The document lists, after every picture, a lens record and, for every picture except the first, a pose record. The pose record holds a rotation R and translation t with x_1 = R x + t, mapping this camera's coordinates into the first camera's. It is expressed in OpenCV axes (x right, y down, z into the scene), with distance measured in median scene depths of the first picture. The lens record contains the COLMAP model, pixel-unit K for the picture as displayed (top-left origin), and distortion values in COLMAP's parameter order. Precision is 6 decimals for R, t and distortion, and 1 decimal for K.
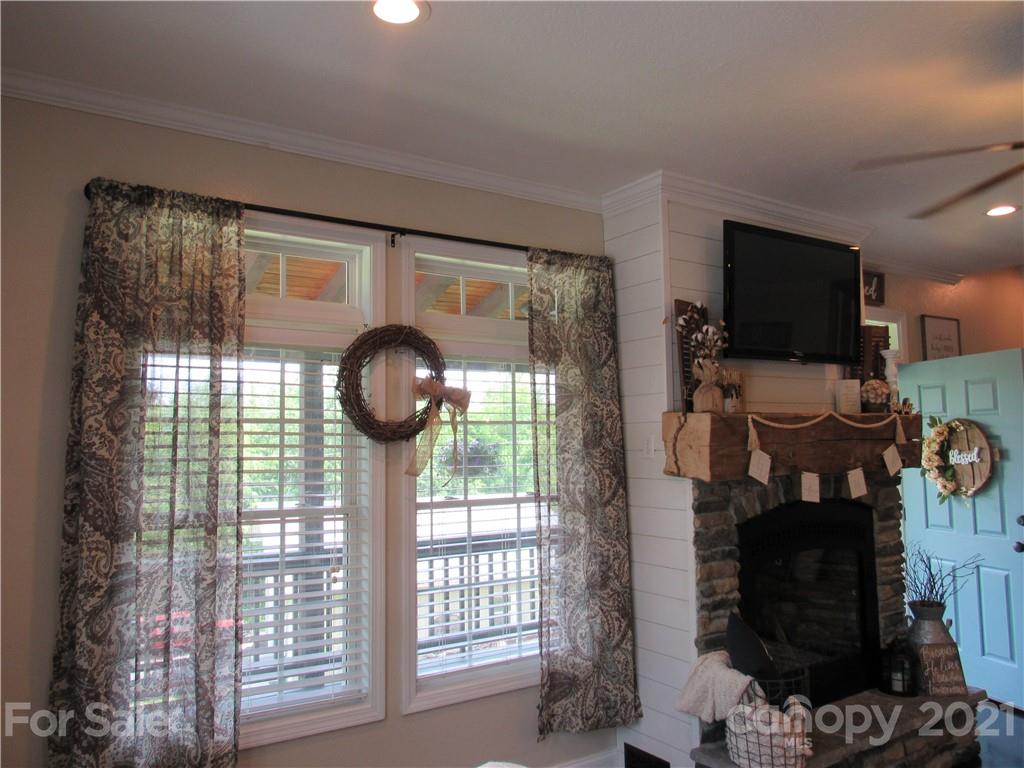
lens RADIAL K [[753.7, 0, 510.3], [0, 753.7, 382.5], [0, 0, 1]] dist [-0.033981, -0.000815]
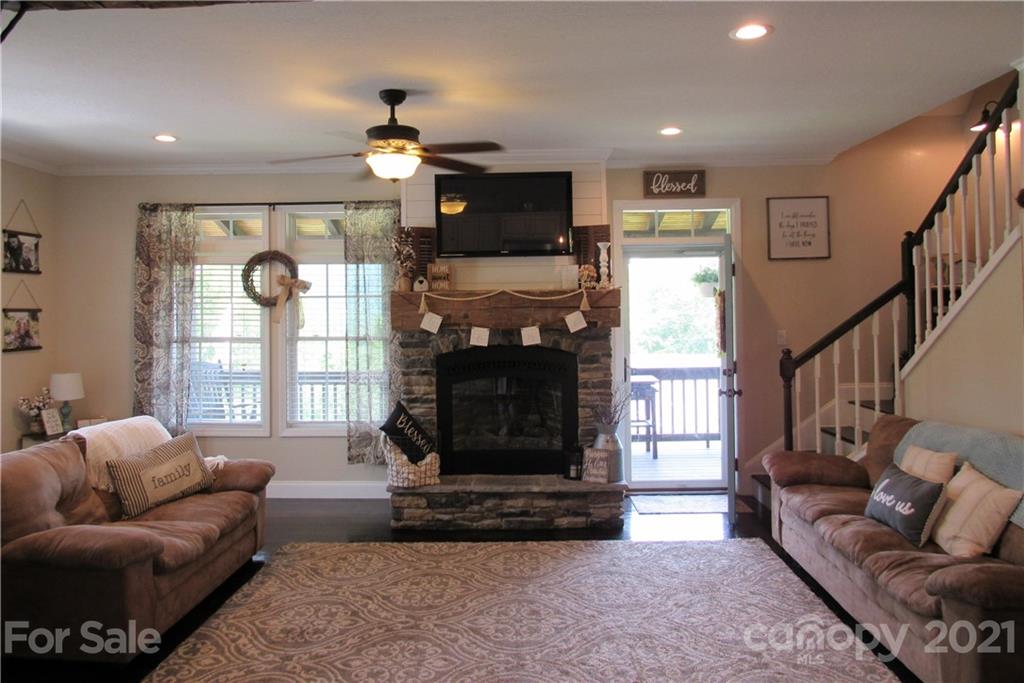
lens RADIAL K [[735.8, 0, 514.5], [0, 735.8, 300.0], [0, 0, 1]] dist [-0.051998, 0.059889]
pose [[0.827087, 0.004223, -0.562059, 1.343904], [0.043333, 0.996517, 0.071254, -0.048204], [0.560402, -0.083289, 0.824023, -0.254639]]
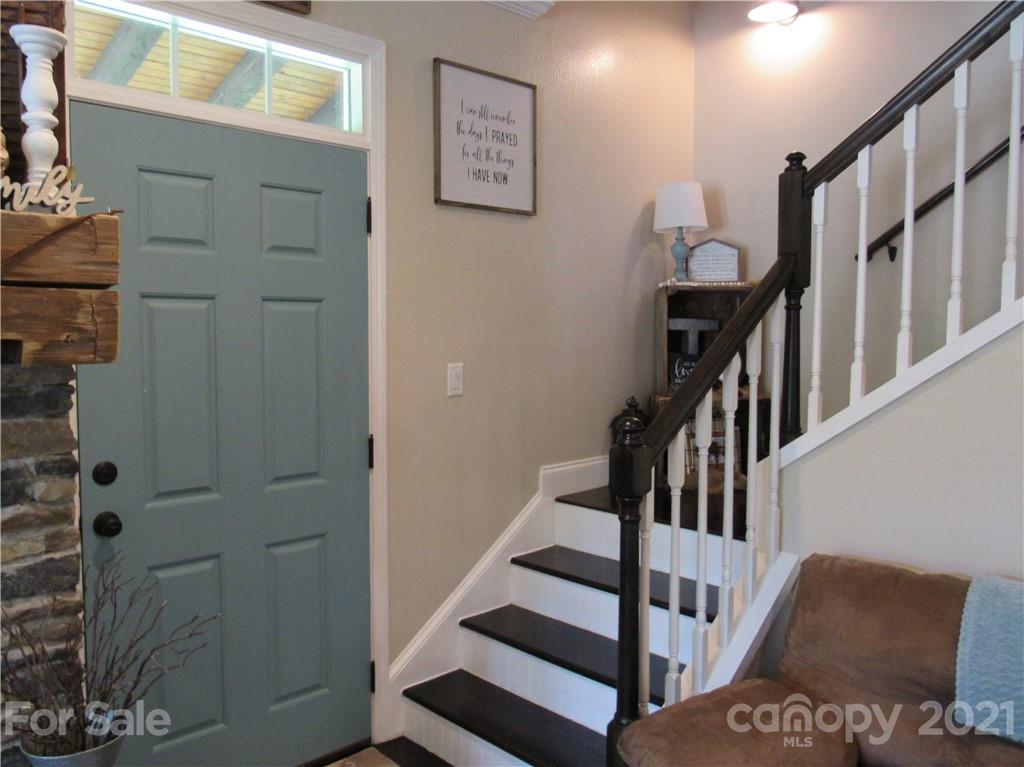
lens RADIAL K [[806.1, 0, 512.0], [0, 806.1, 383.5], [0, 0, 1]] dist [-0.009181, -0.001974]
pose [[0.981146, 0.011608, 0.192921, 0.777858], [-0.040733, 0.988193, 0.147698, 0.066728], [-0.188928, -0.152771, 0.970035, 0.673393]]
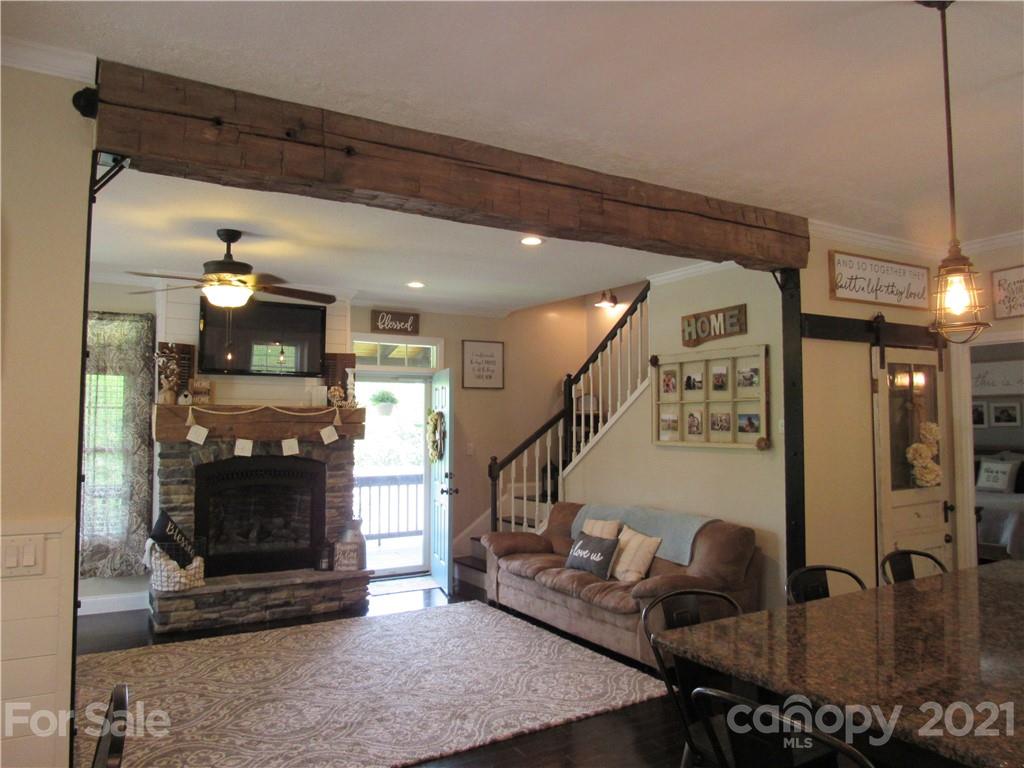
lens RADIAL K [[730.4, 0, 514.9], [0, 730.4, 388.4], [0, 0, 1]] dist [-0.030525, 0.003672]
pose [[0.999505, 0.024528, -0.019692, 1.066874], [-0.023749, 0.998962, 0.038862, -0.082639], [0.020625, -0.038375, 0.999051, -0.700299]]
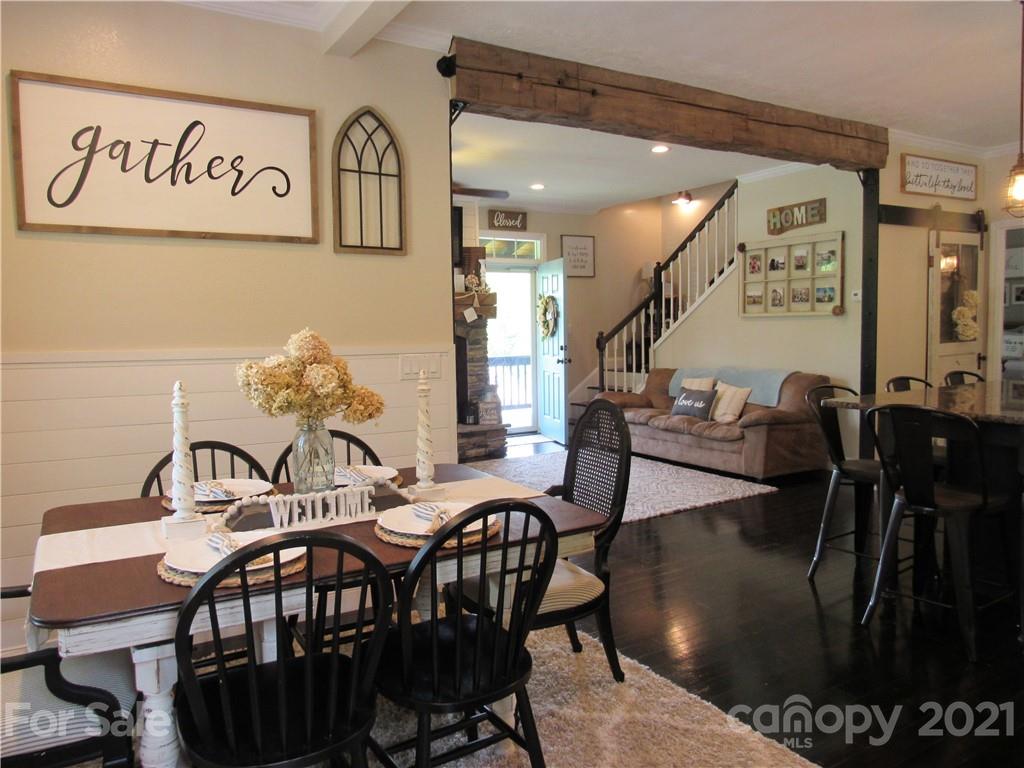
lens RADIAL K [[730.4, 0, 514.9], [0, 730.4, 388.4], [0, 0, 1]] dist [-0.030525, 0.003672]
pose [[0.999627, 0.007684, -0.026205, 0.764327], [-0.003129, 0.985501, 0.169638, -0.041446], [0.027128, -0.169493, 0.985158, -1.114843]]
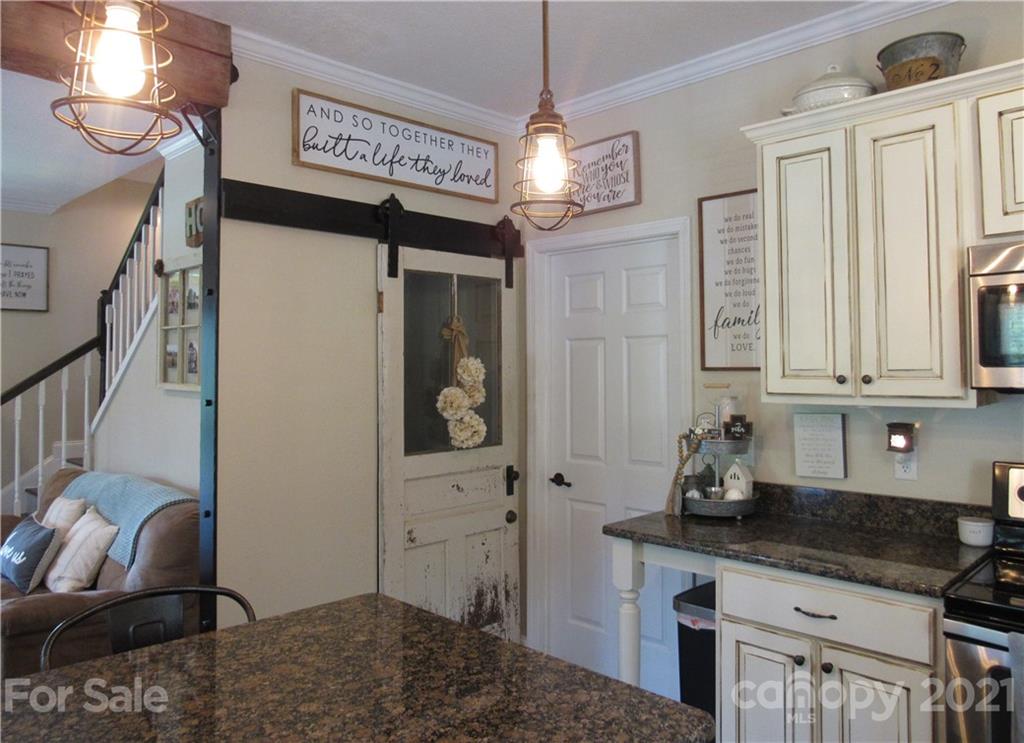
lens RADIAL K [[749.6, 0, 531.3], [0, 749.6, 352.1], [0, 0, 1]] dist [-0.030316, 0.004358]
pose [[0.973802, 0.035034, 0.224681, 1.691866], [-0.049195, 0.997119, 0.057737, -0.051281], [-0.222011, -0.067278, 0.972720, -0.299150]]
